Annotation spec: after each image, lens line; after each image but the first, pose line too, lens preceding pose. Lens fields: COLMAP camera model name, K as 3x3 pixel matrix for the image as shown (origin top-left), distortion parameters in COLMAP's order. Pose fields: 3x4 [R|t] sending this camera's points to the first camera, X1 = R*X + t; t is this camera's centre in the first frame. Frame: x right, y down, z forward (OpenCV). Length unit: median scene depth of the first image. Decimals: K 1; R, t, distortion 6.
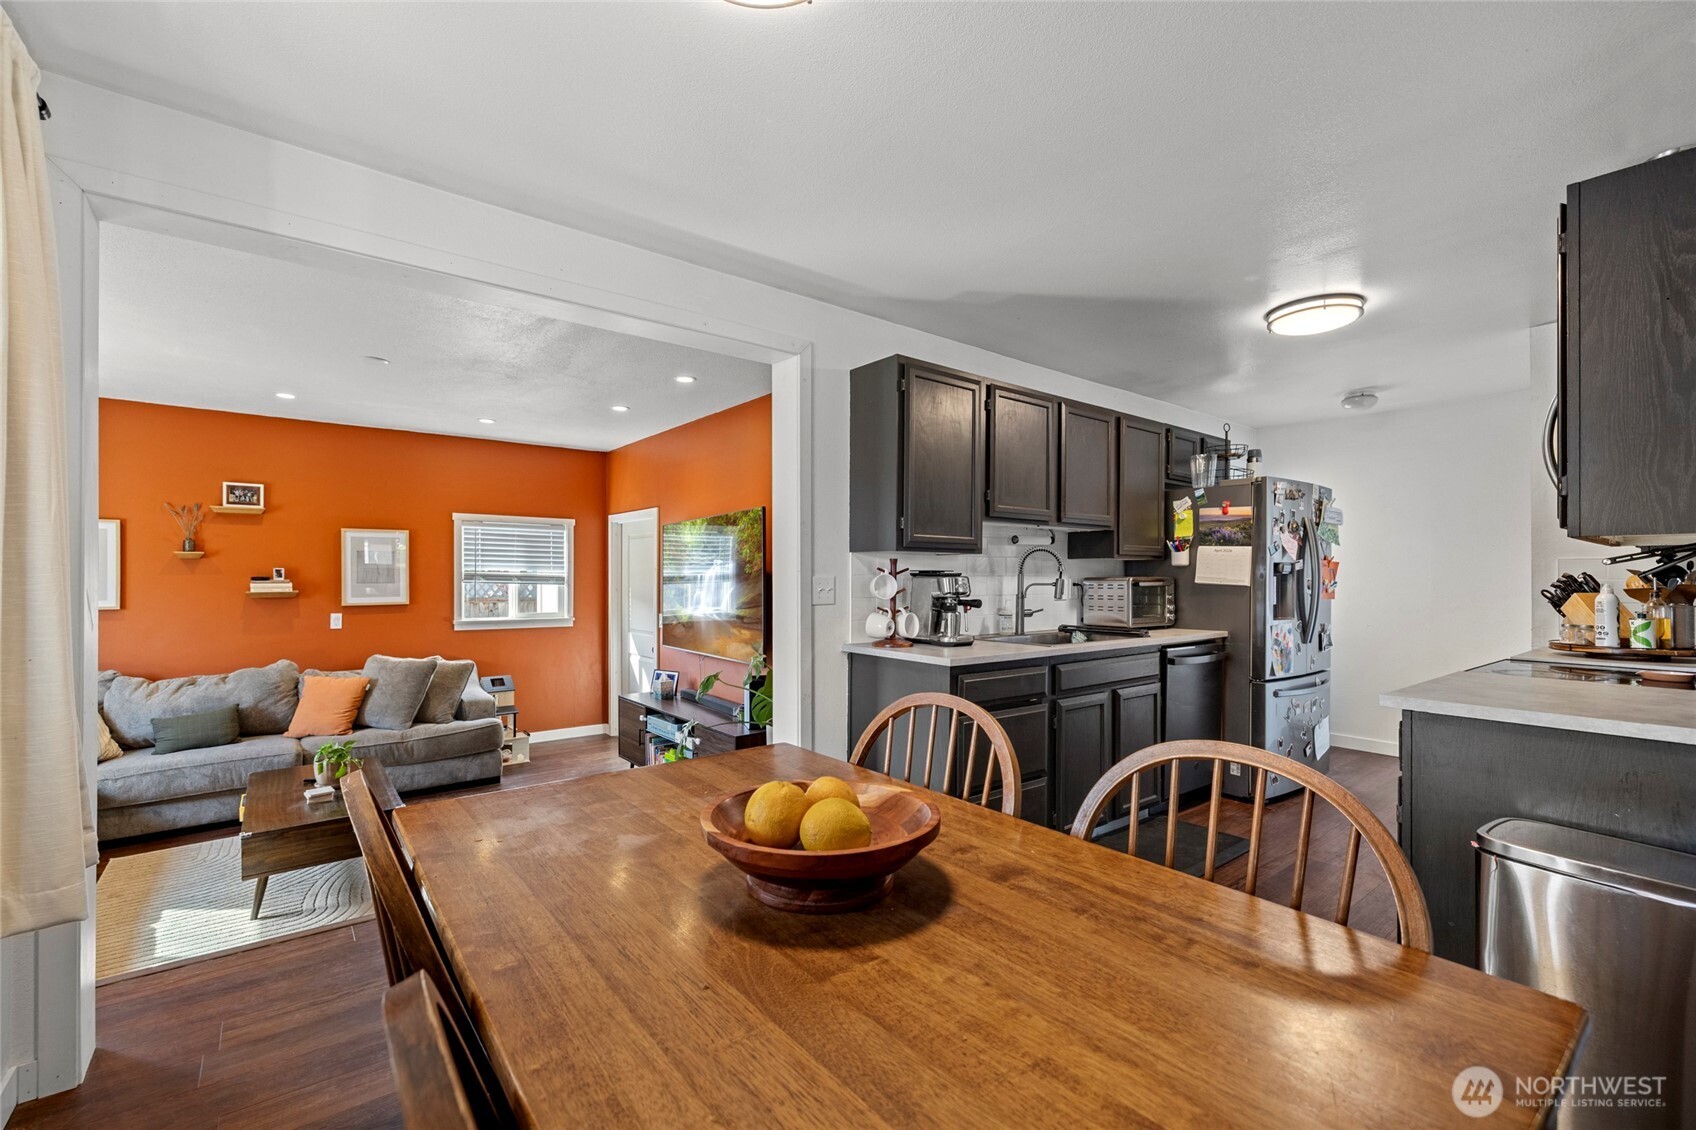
lens RADIAL K [[719.1, 0, 837.6], [0, 719.1, 573.7], [0, 0, 1]] dist [-0.001293, -0.000243]
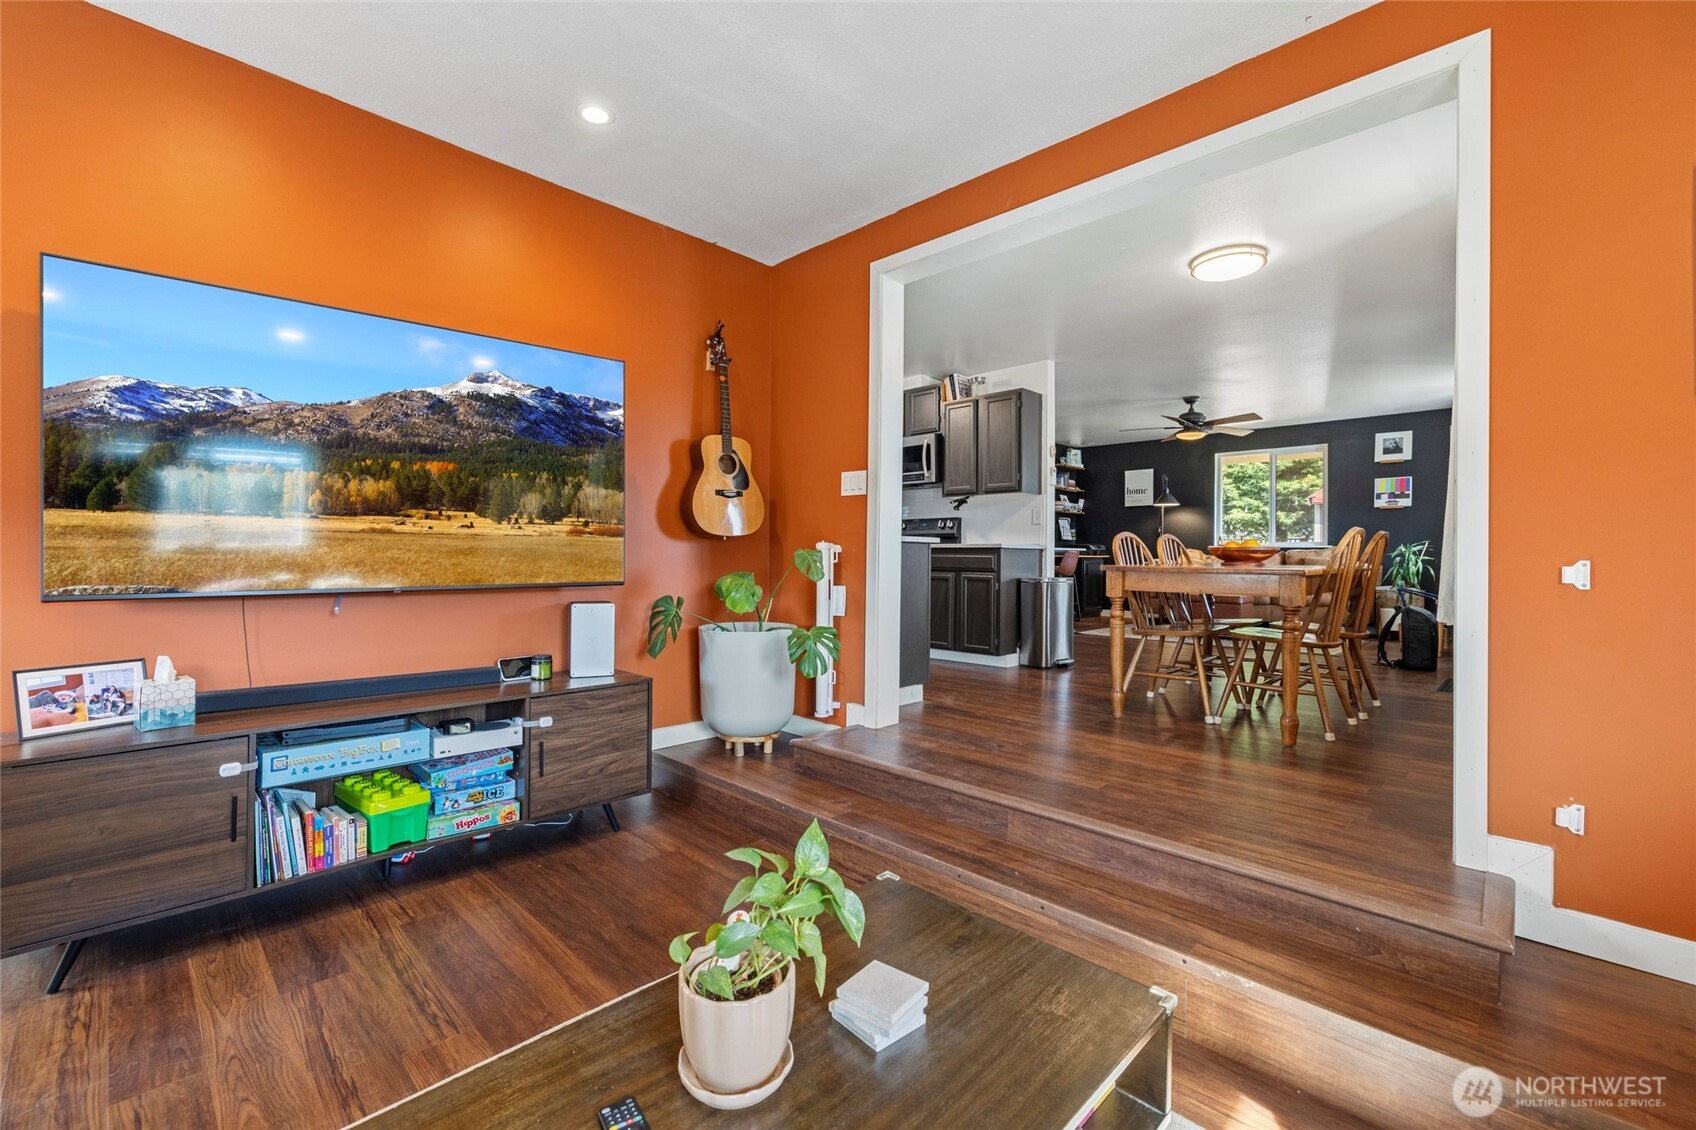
lens RADIAL K [[713.2, 0, 841.8], [0, 713.2, 559.5], [0, 0, 1]] dist [-0.000718, 0.000131]
pose [[-0.134232, -0.006498, 0.990929, -0.804620], [-0.010945, 0.999927, 0.005075, 0.094947], [-0.990889, -0.010165, -0.134294, 0.835110]]
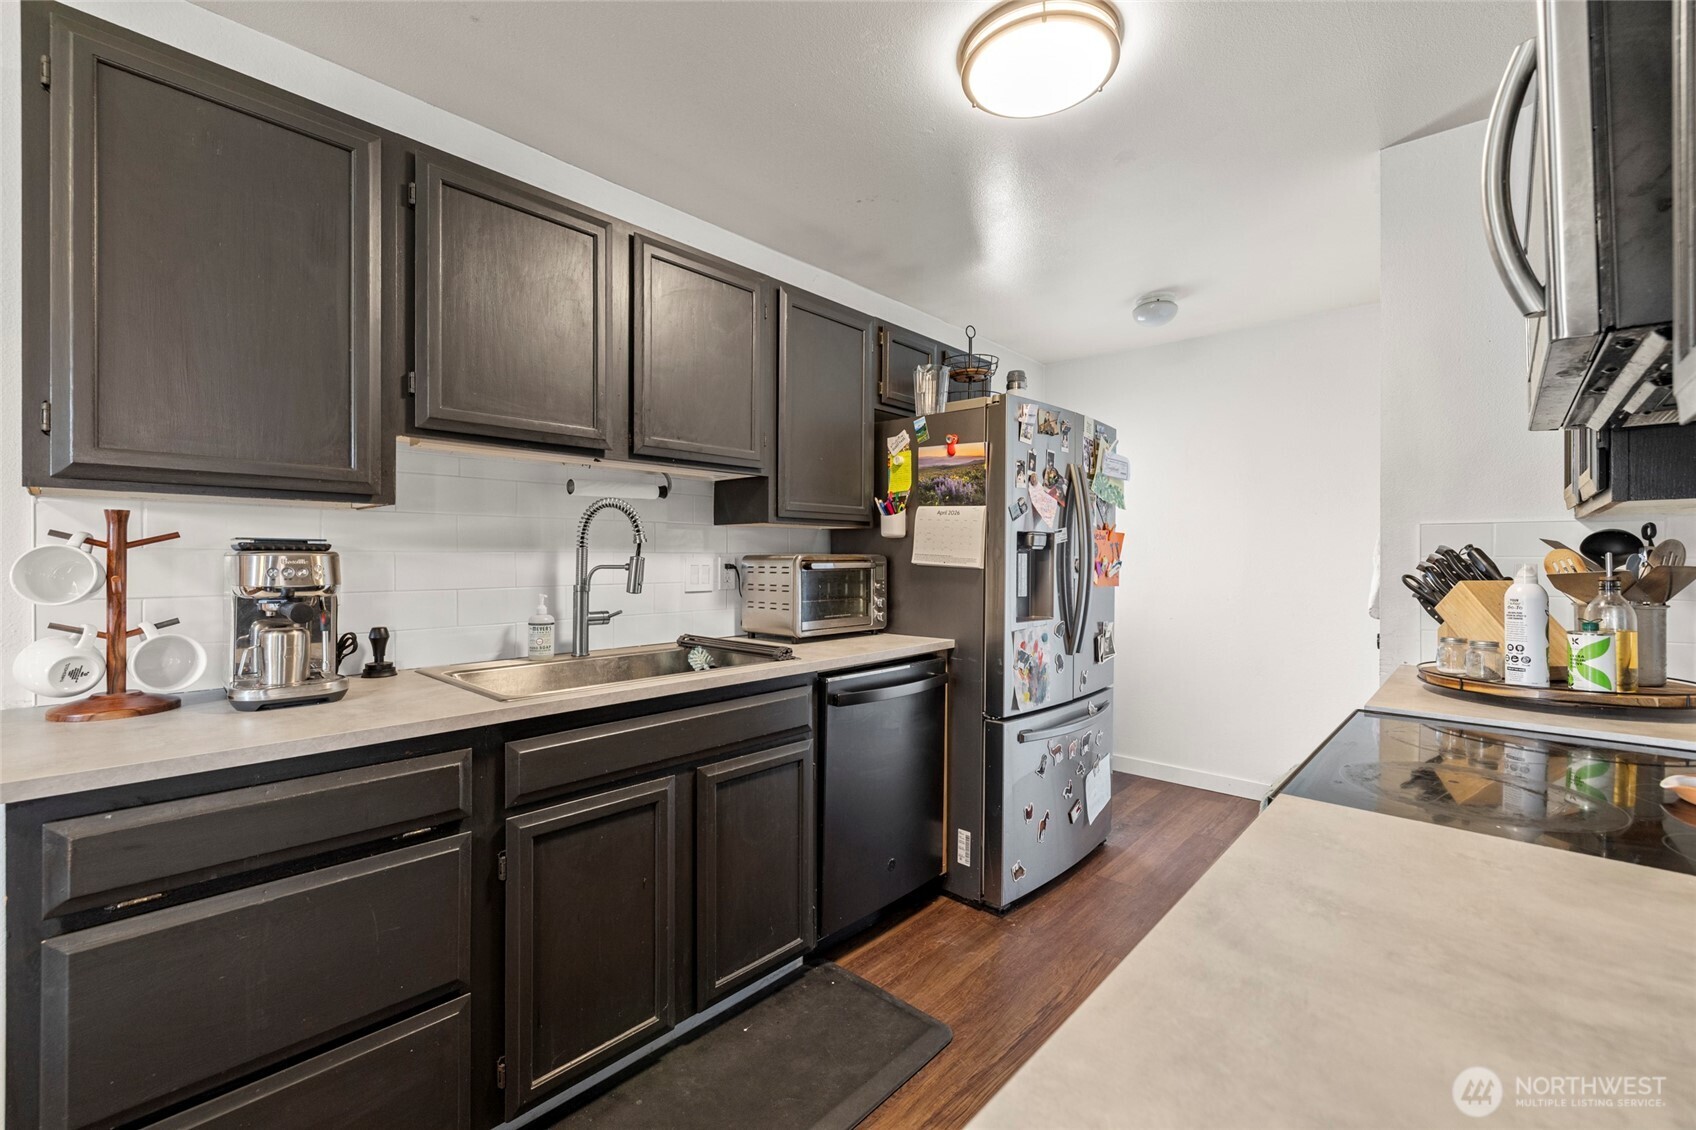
lens RADIAL K [[713.2, 0, 841.8], [0, 713.2, 559.5], [0, 0, 1]] dist [-0.000718, 0.000131]
pose [[0.986235, -0.001206, 0.165342, 0.300822], [-0.000139, 0.999967, 0.008124, 0.003691], [-0.165347, -0.008036, 0.986203, 0.348440]]
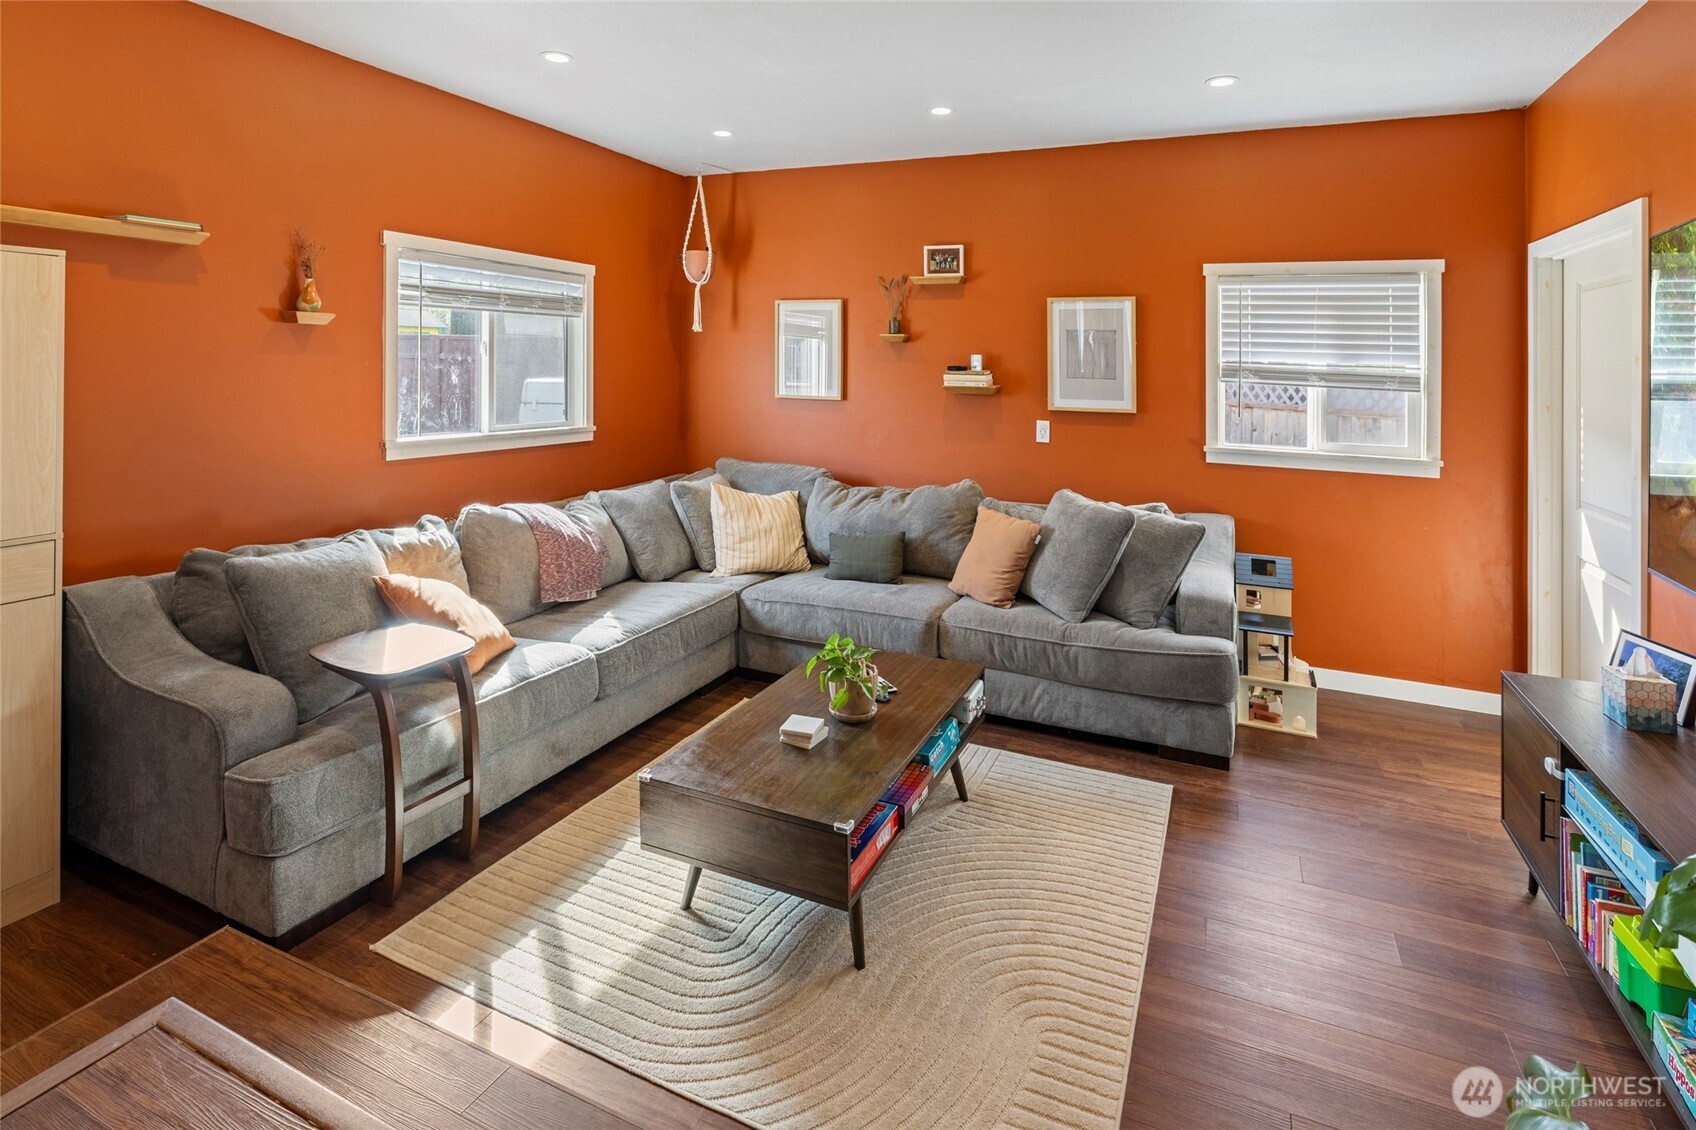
lens RADIAL K [[860.6, 0, 844.3], [0, 860.6, 341.2], [0, 0, 1]] dist [-0.004288, 0.000100]
pose [[0.470058, -0.014005, -0.882524, -0.061271], [-0.019695, 0.999459, -0.026351, 0.005353], [0.882416, 0.029768, 0.469528, 0.542727]]
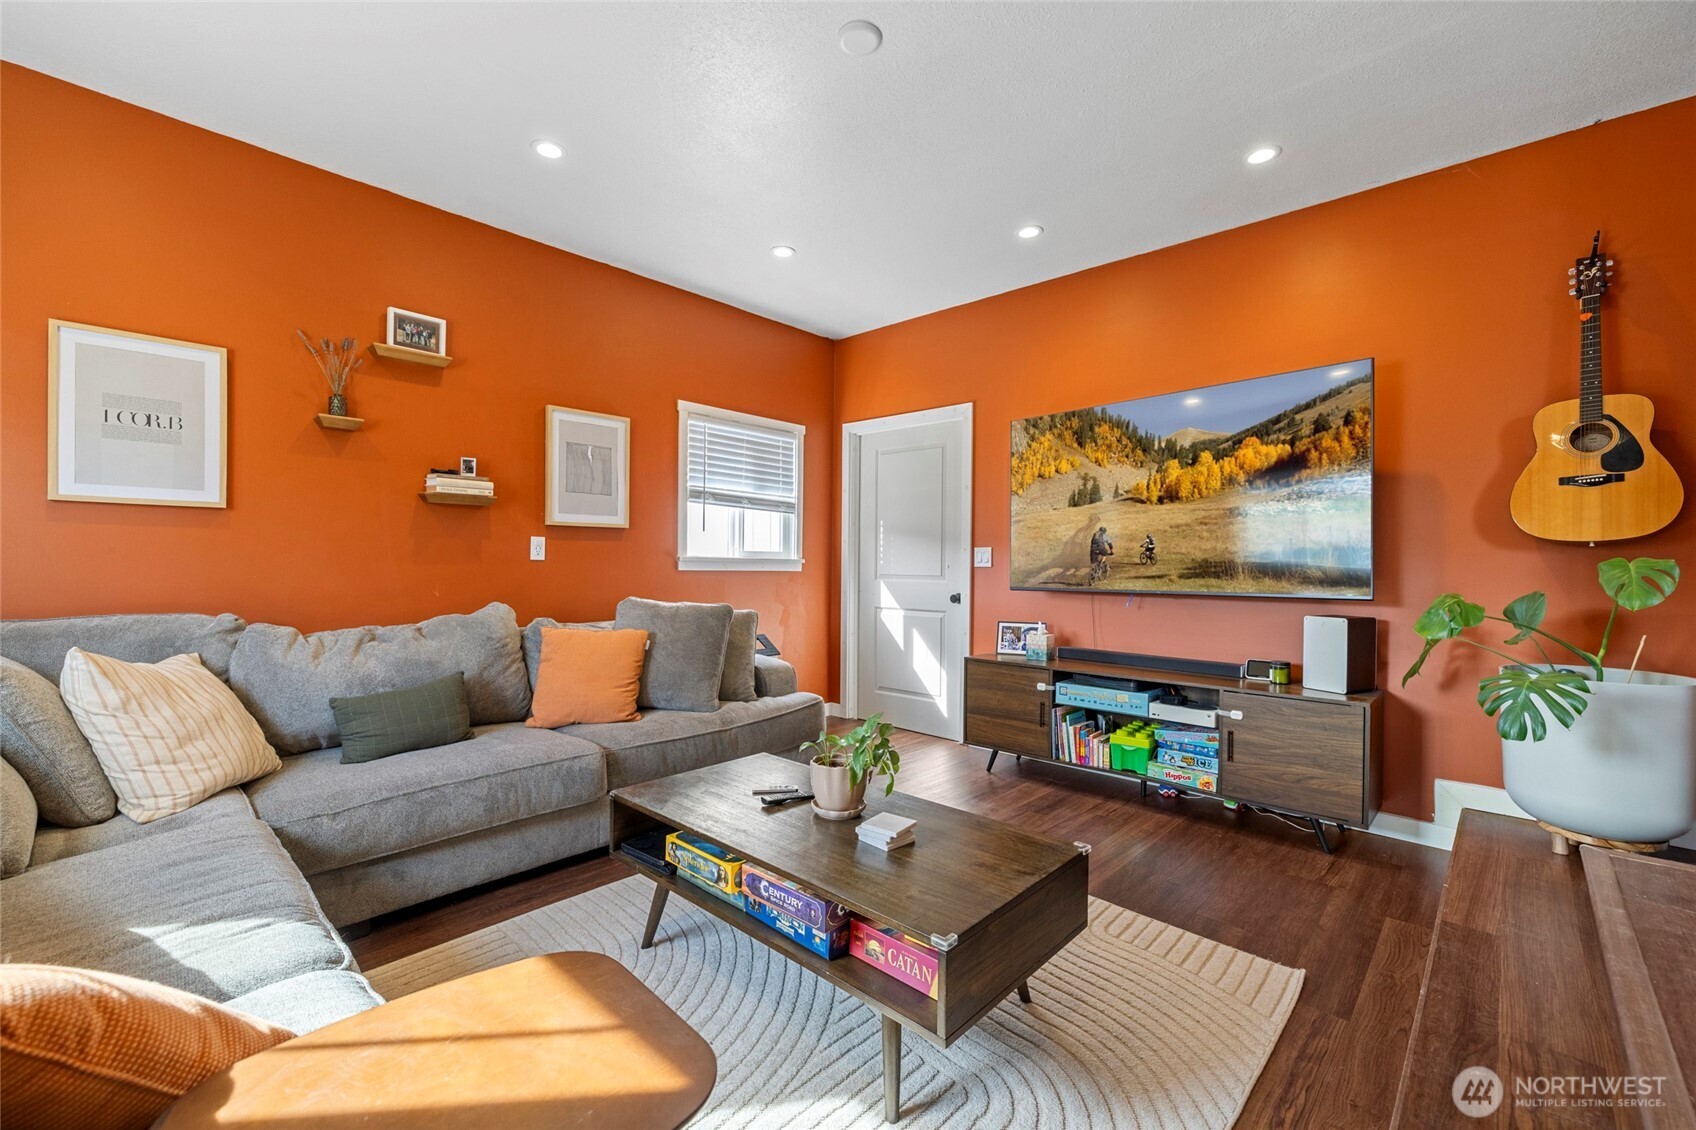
lens RADIAL K [[713.2, 0, 841.8], [0, 713.2, 559.5], [0, 0, 1]] dist [-0.000718, 0.000131]
pose [[0.987066, 0.008676, 0.160079, -0.662124], [-0.008282, 0.999961, -0.003126, 0.094907], [-0.160100, 0.001760, 0.987099, 0.402466]]
